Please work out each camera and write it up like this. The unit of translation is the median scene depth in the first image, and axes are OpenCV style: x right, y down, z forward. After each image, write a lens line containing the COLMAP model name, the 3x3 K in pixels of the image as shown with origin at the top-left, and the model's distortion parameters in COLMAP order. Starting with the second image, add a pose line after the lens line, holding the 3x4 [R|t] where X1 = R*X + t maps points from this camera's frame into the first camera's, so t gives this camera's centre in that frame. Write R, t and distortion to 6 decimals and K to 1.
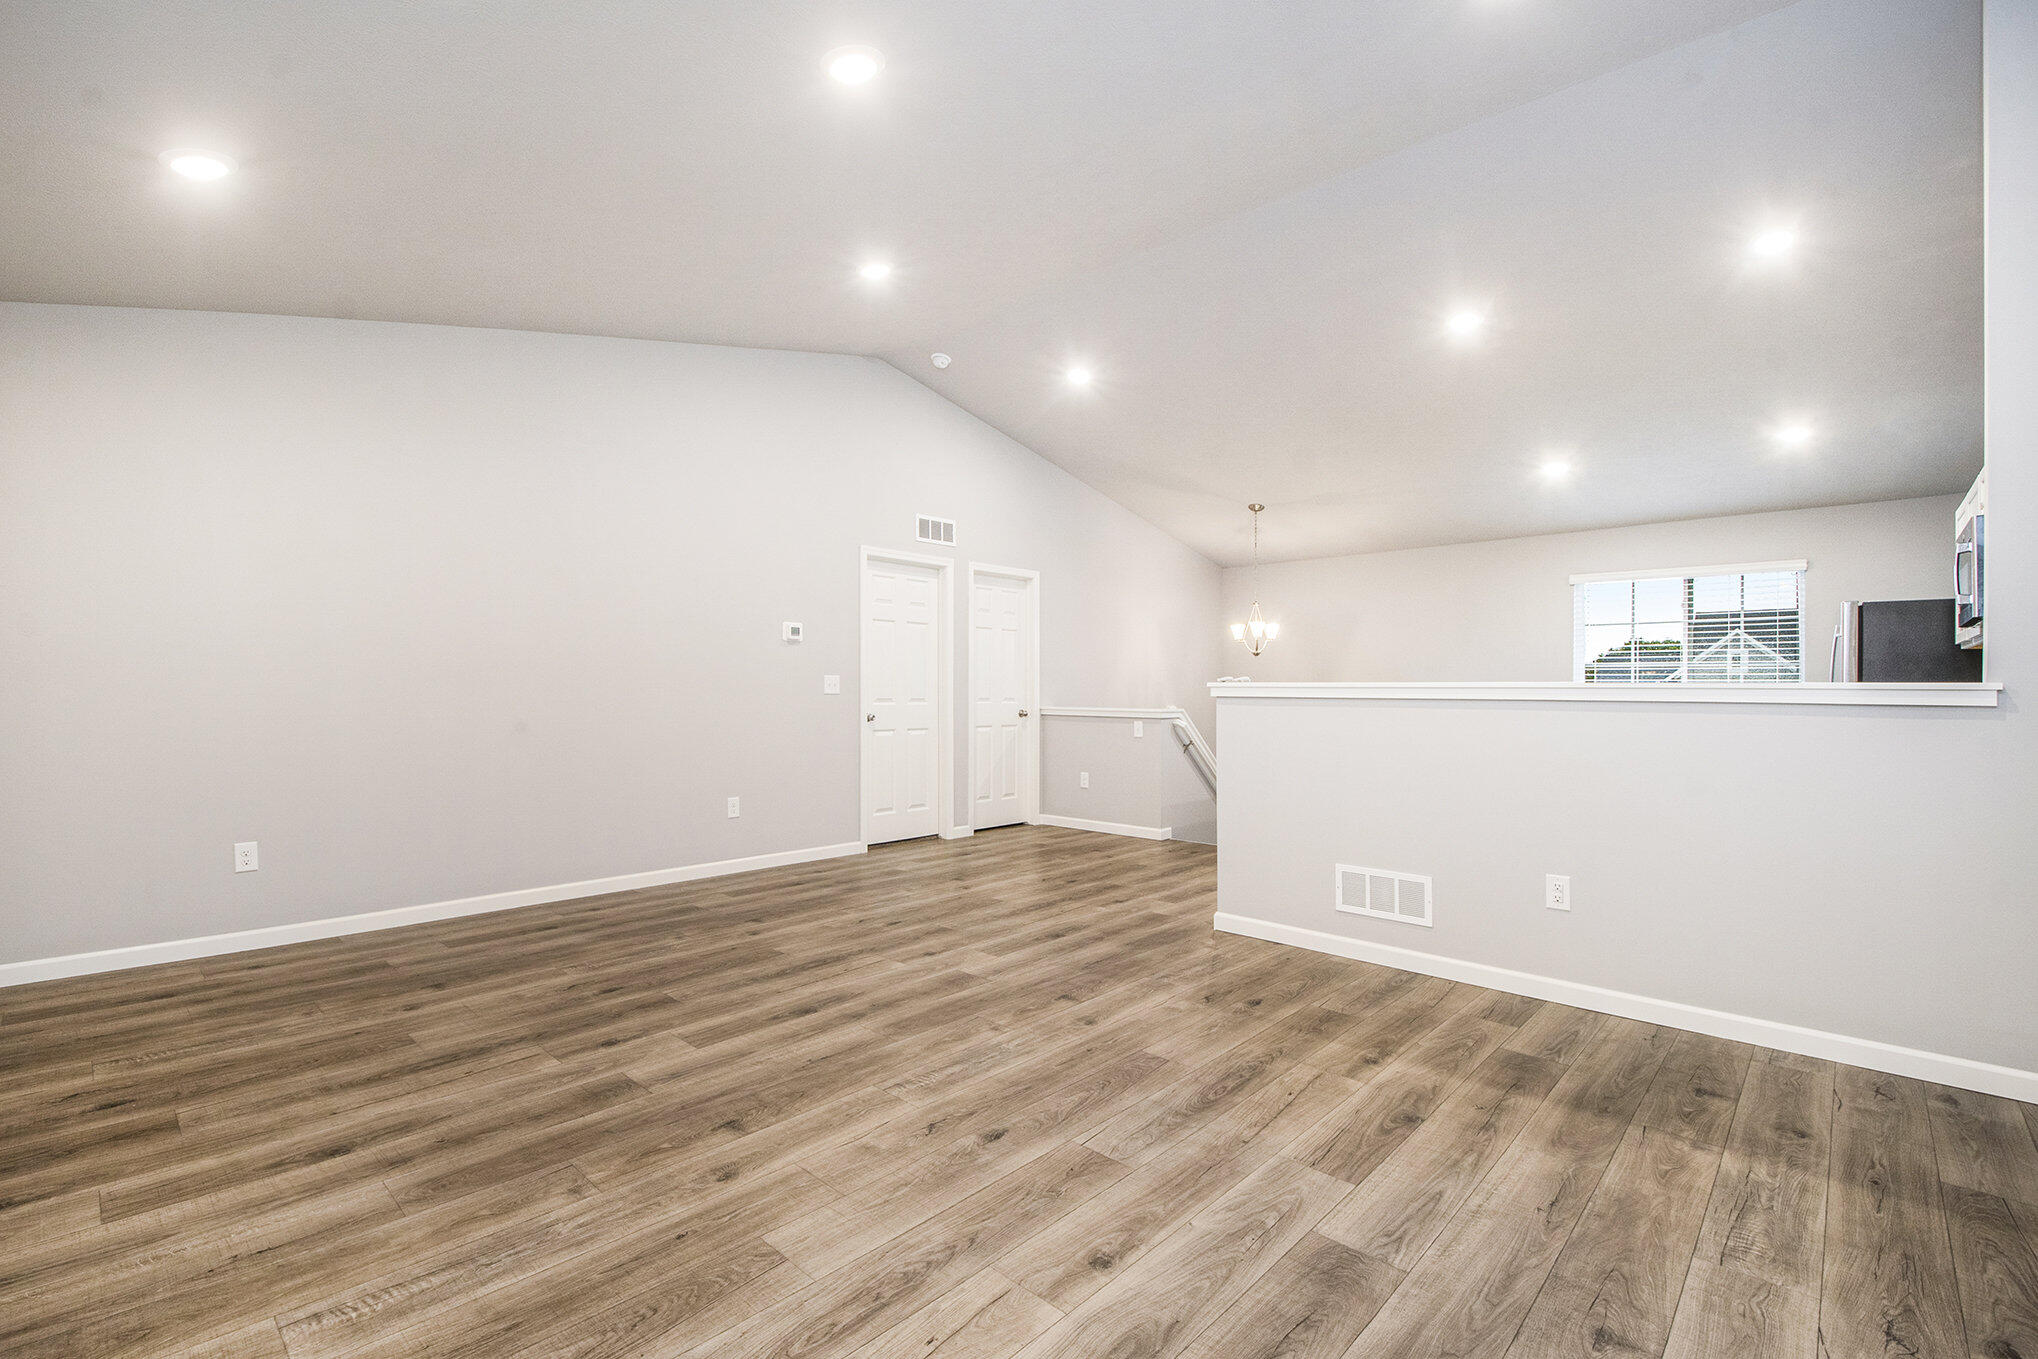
lens RADIAL K [[895.9, 0, 1028.9], [0, 895.9, 692.7], [0, 0, 1]] dist [0.011228, -0.017528]
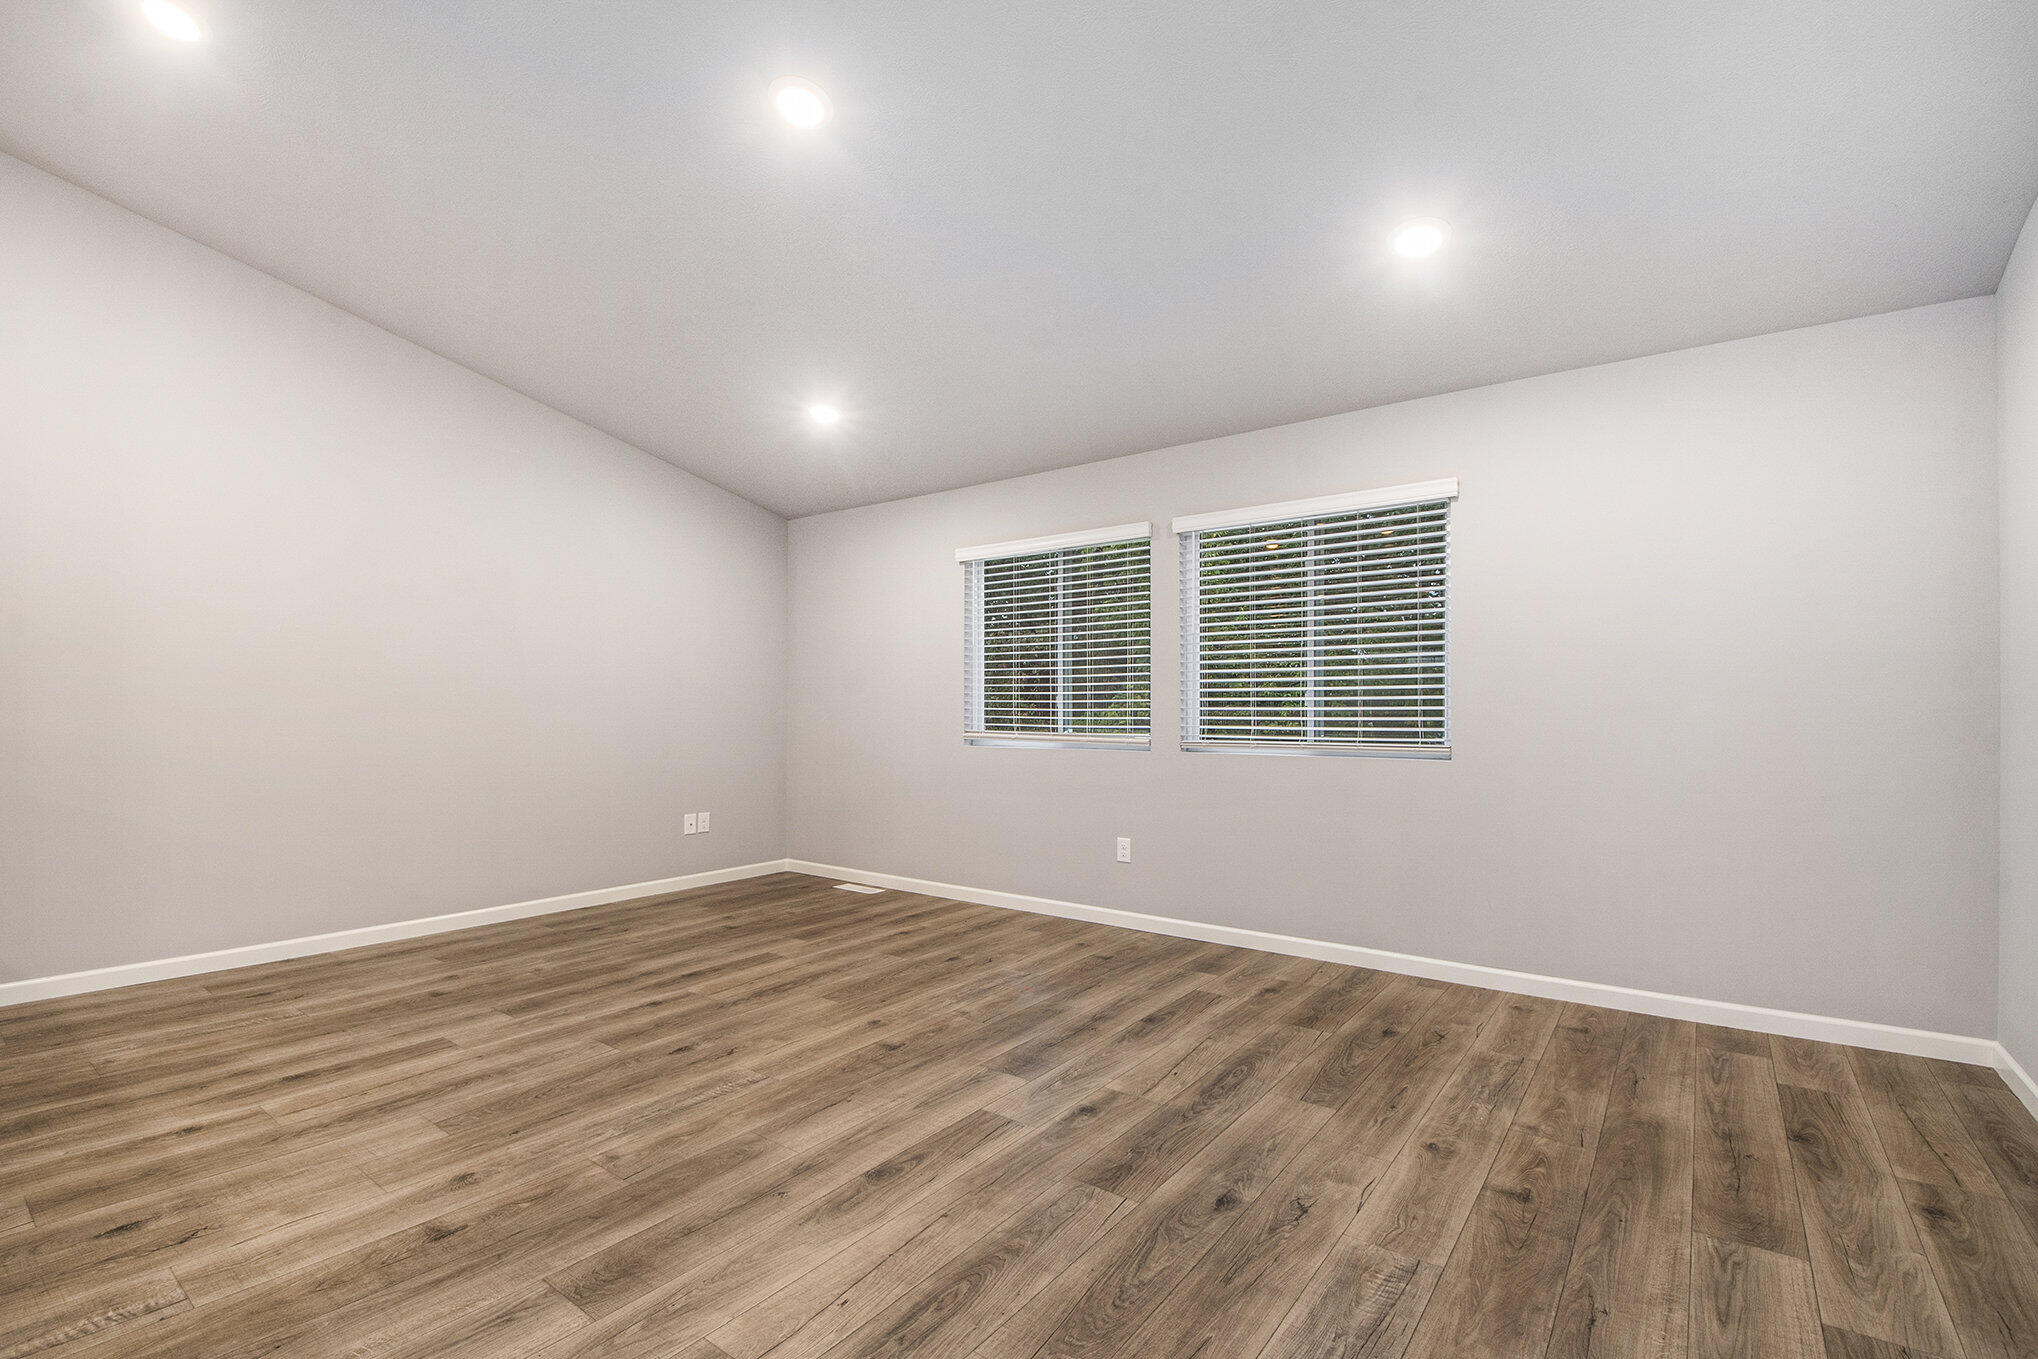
lens RADIAL K [[895.9, 0, 1028.9], [0, 895.9, 692.7], [0, 0, 1]] dist [0.011228, -0.017528]
pose [[-0.994305, -0.008283, -0.106249, -0.244413], [-0.007051, 0.999903, -0.011972, -0.004325], [0.106338, -0.011154, -0.994268, 1.455411]]
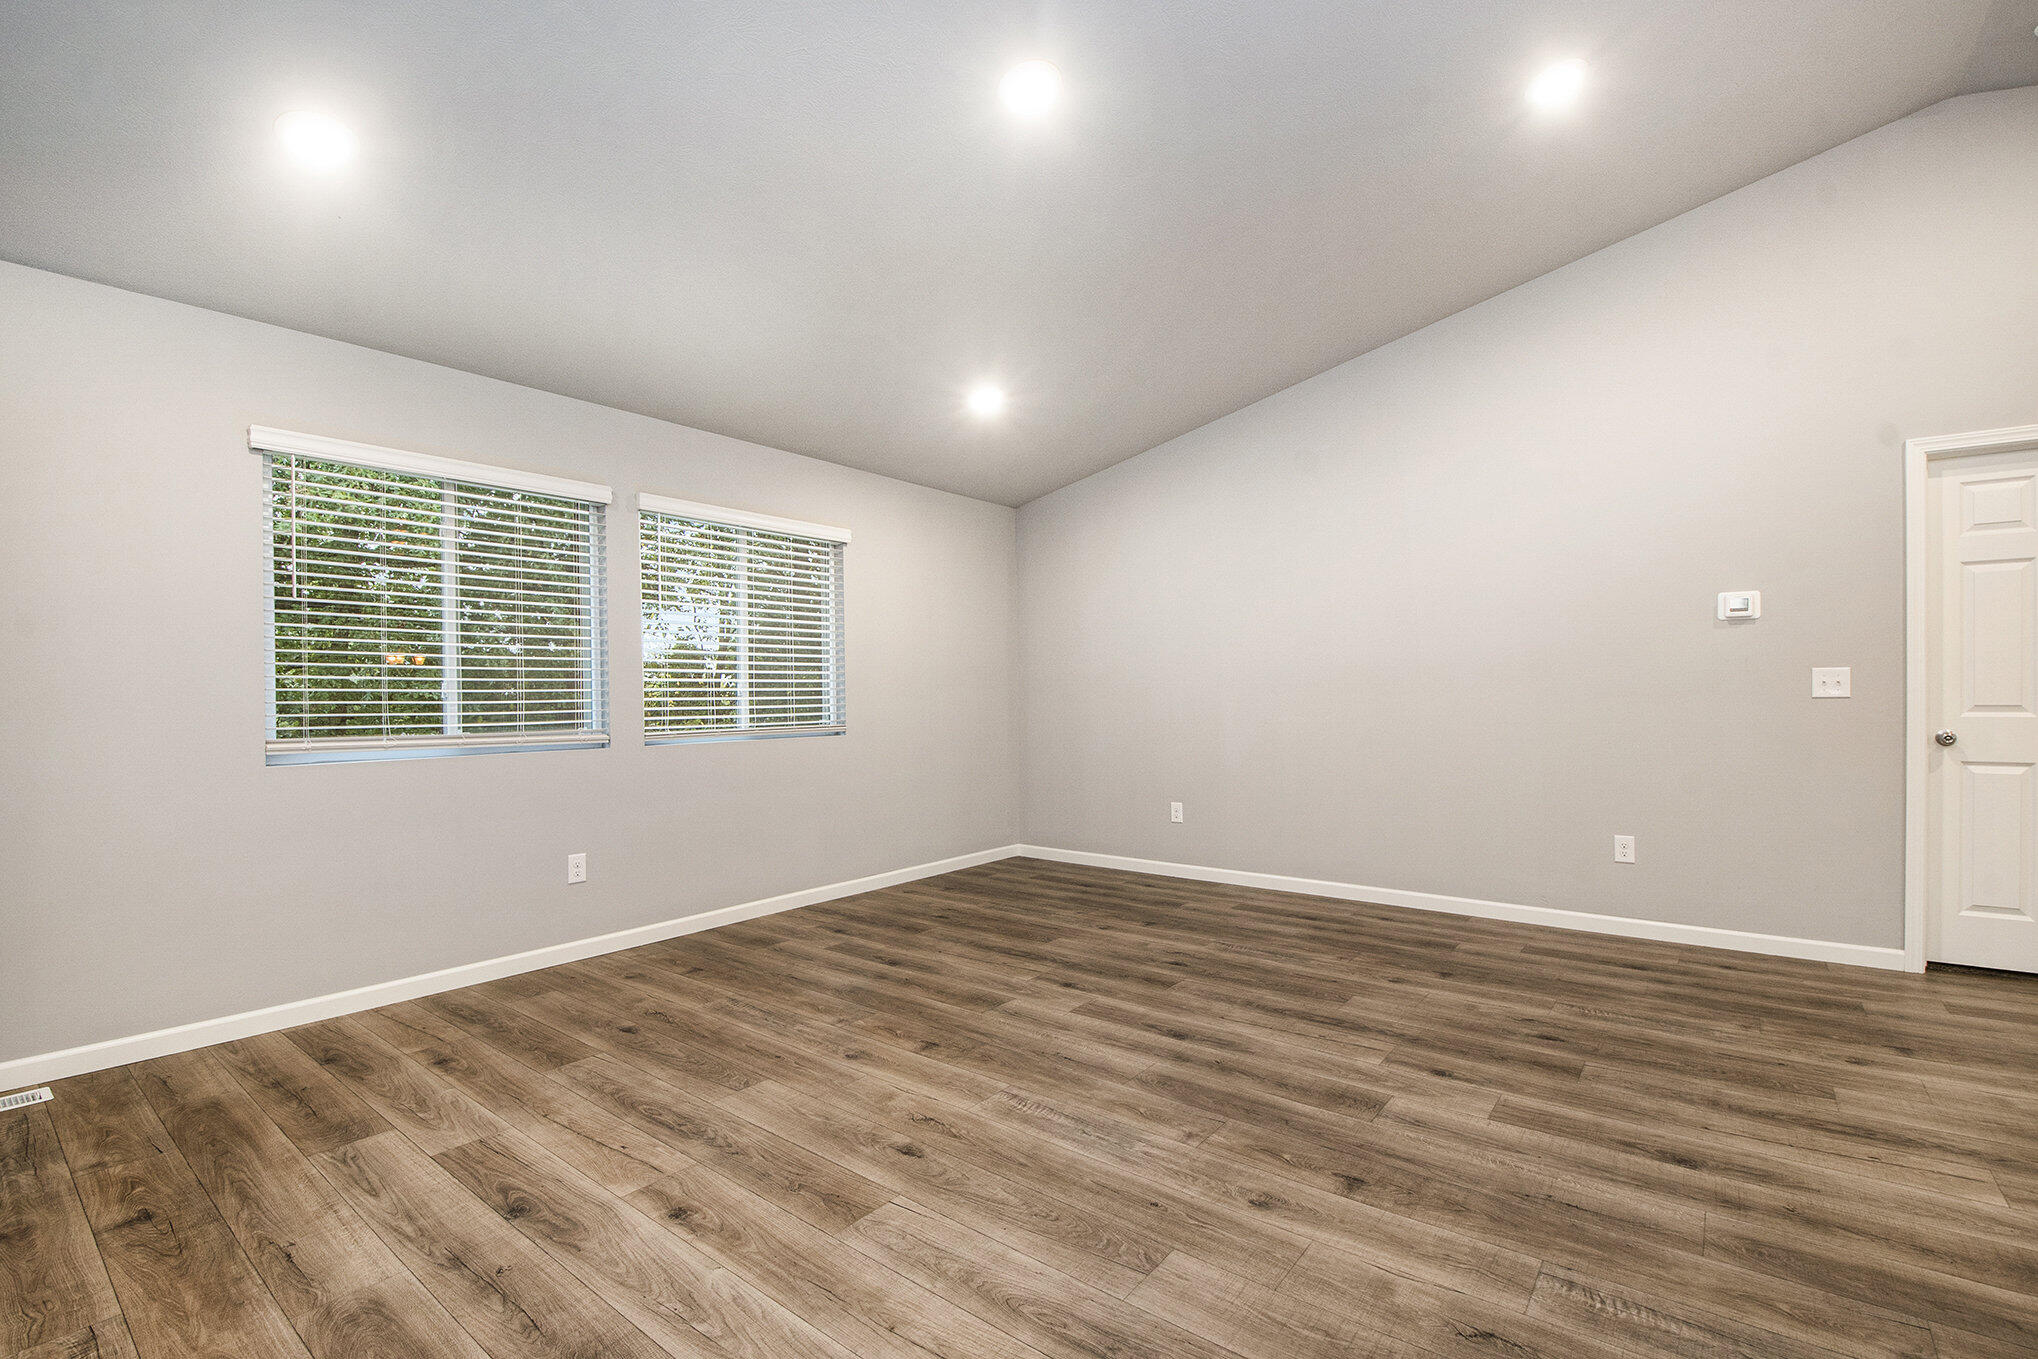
lens RADIAL K [[918.7, 0, 982.5], [0, 918.7, 715.3], [0, 0, 1]] dist [-0.011356, -0.008016]
pose [[0.054329, 0.017506, -0.998370, 0.590186], [0.006411, 0.999820, 0.017880, 0.002489], [0.998503, -0.007371, 0.054207, 0.639390]]
